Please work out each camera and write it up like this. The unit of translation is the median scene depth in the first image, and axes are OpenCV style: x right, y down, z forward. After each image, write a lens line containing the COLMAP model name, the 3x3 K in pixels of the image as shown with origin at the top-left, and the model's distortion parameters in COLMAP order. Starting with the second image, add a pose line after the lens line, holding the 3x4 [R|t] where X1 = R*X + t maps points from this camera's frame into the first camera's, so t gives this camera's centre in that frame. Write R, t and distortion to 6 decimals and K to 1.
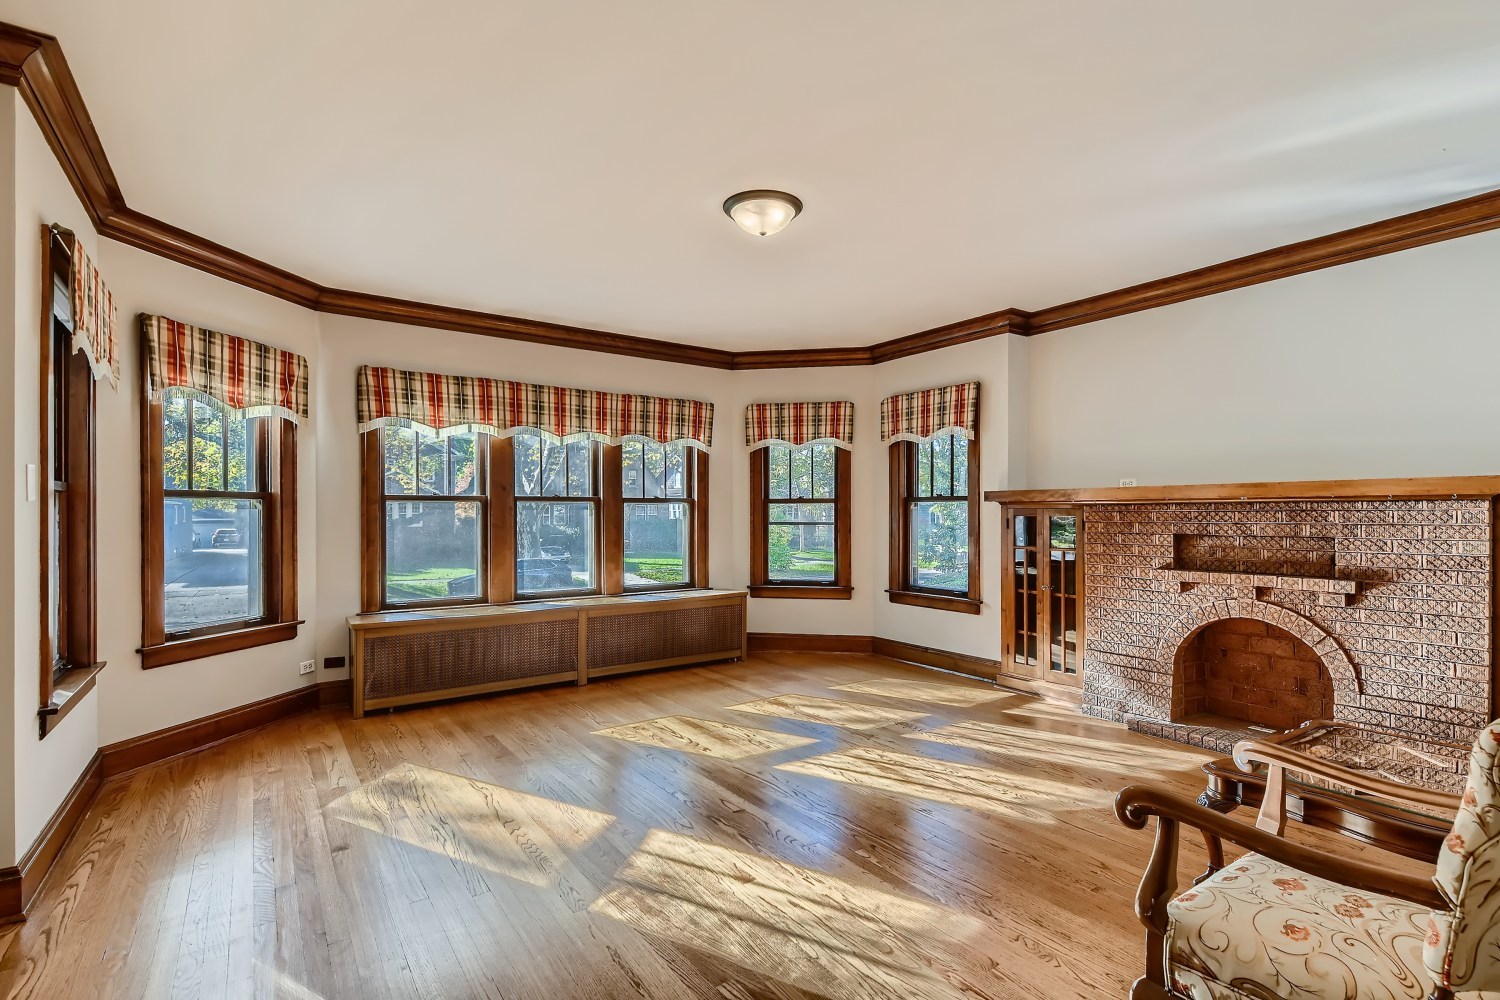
lens RADIAL K [[704.0, 0, 763.5], [0, 704.0, 521.1], [0, 0, 1]] dist [0.013573, -0.000801]
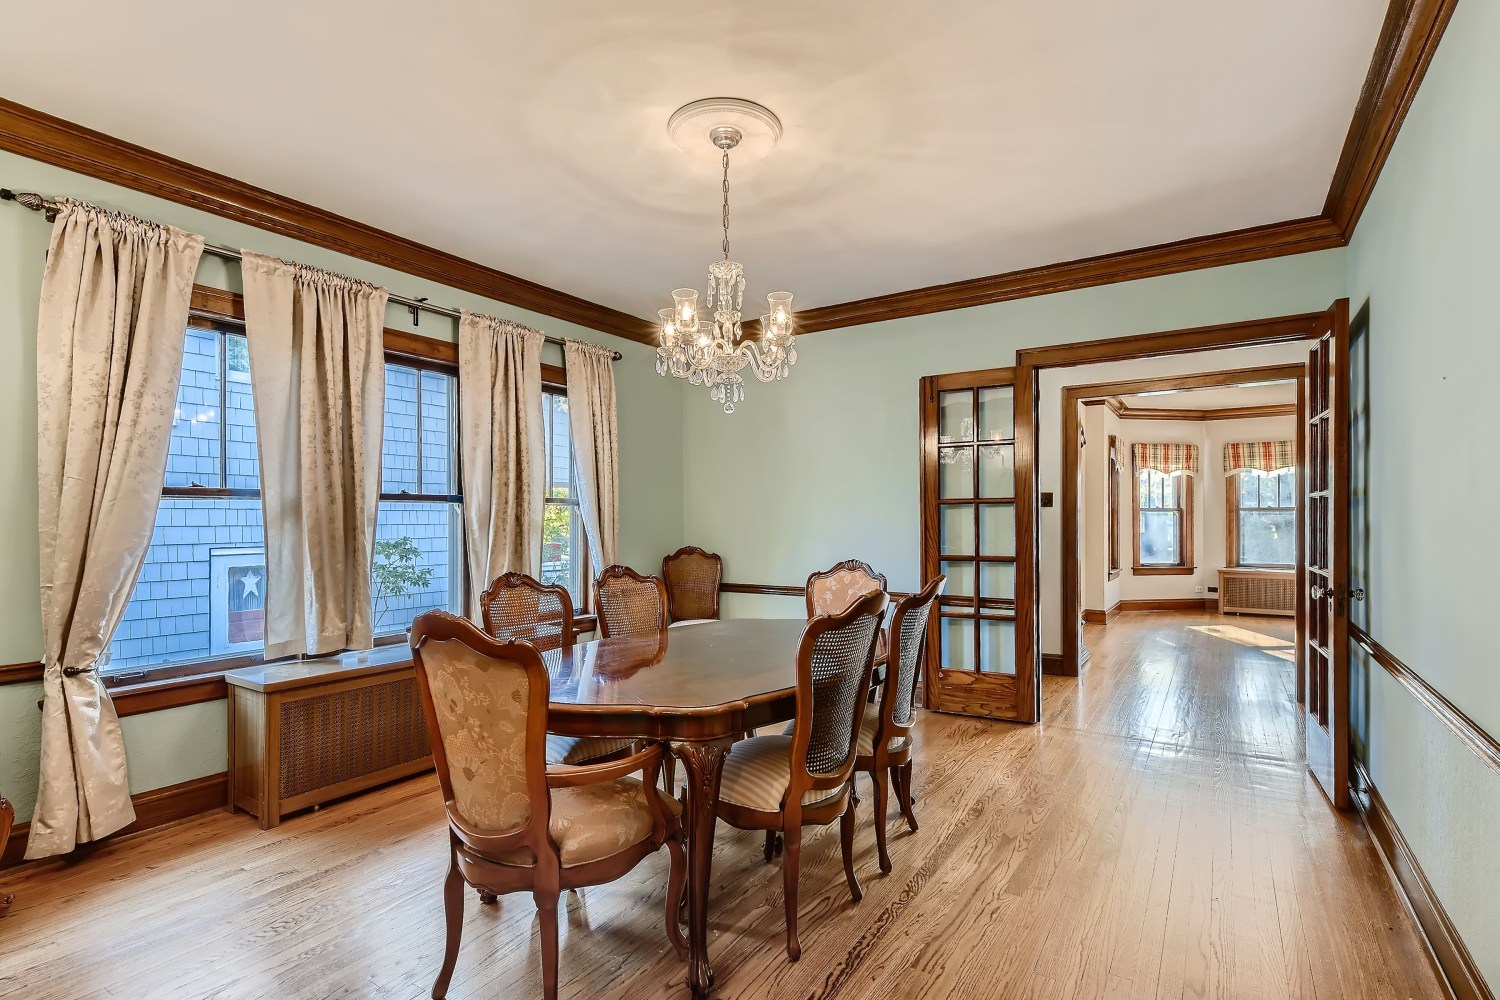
lens RADIAL K [[704.0, 0, 744.8], [0, 704.0, 513.9], [0, 0, 1]] dist [0.013573, -0.000801]
pose [[0.347924, -0.008583, -0.937483, 0.907198], [-0.004777, 0.999929, -0.010927, 0.008269], [0.937511, 0.008280, 0.347858, -1.056474]]
